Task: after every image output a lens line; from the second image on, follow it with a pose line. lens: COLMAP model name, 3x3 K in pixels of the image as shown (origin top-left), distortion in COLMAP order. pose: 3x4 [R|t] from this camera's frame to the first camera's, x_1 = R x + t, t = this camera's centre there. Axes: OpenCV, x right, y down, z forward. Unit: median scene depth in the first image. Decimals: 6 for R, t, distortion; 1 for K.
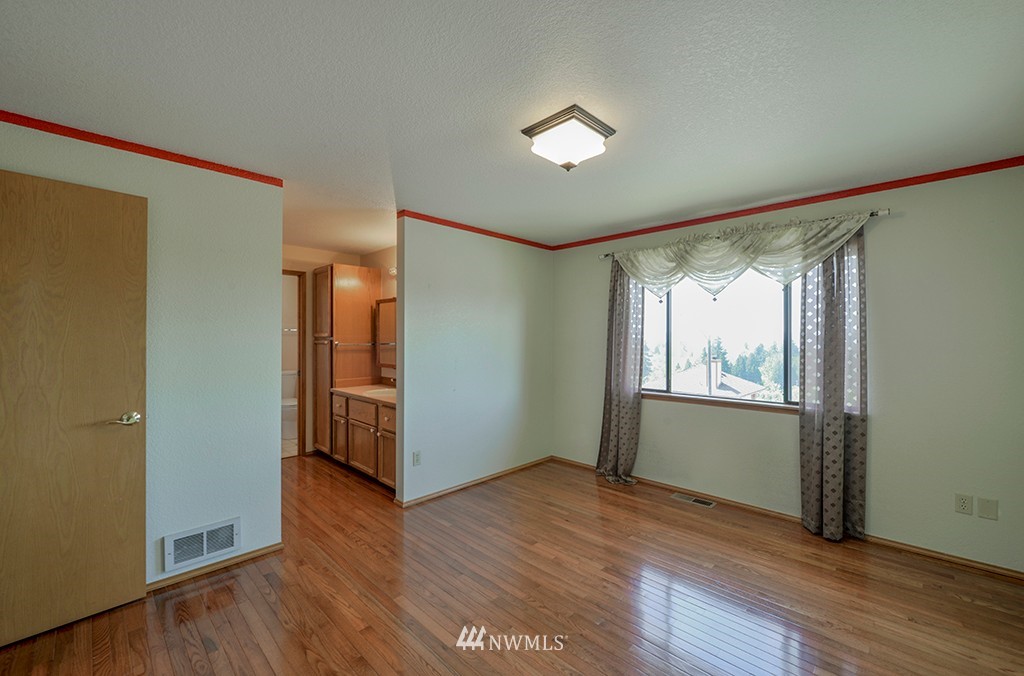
lens RADIAL K [[419.1, 0, 512.0], [0, 419.1, 338.0], [0, 0, 1]] dist [-0.000498, 0.000094]
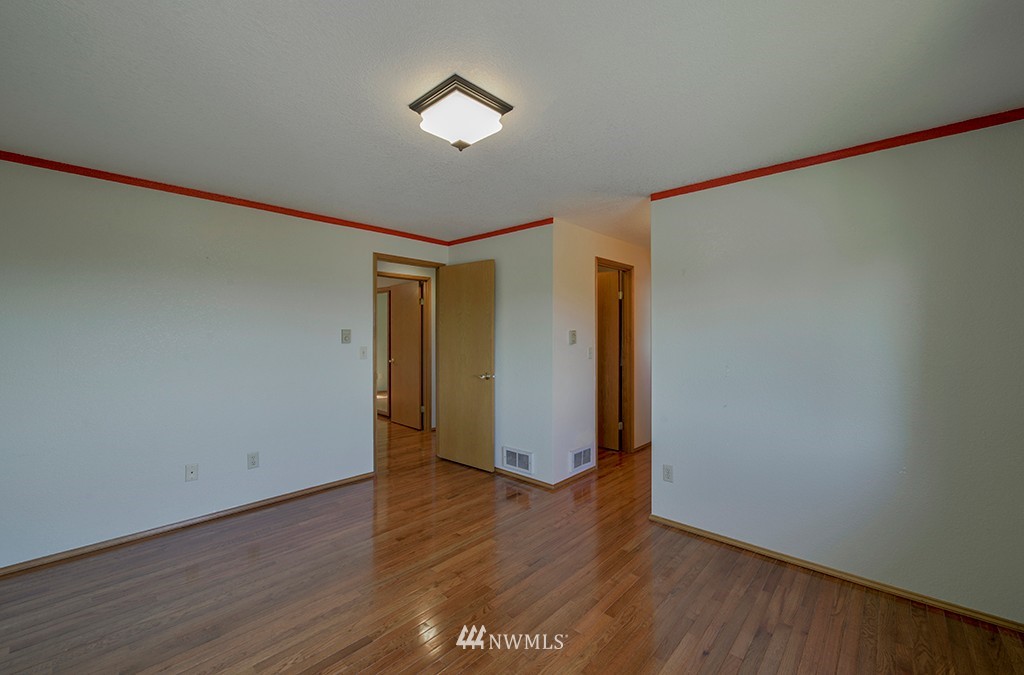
lens RADIAL K [[419.9, 0, 512.0], [0, 419.9, 337.5], [0, 0, 1]] dist [-0.000390, -0.000143]
pose [[0.031710, 0.010467, -0.999442, 1.124469], [-0.001153, 0.999945, 0.010436, -0.005421], [0.999496, 0.000821, 0.031721, 1.160273]]
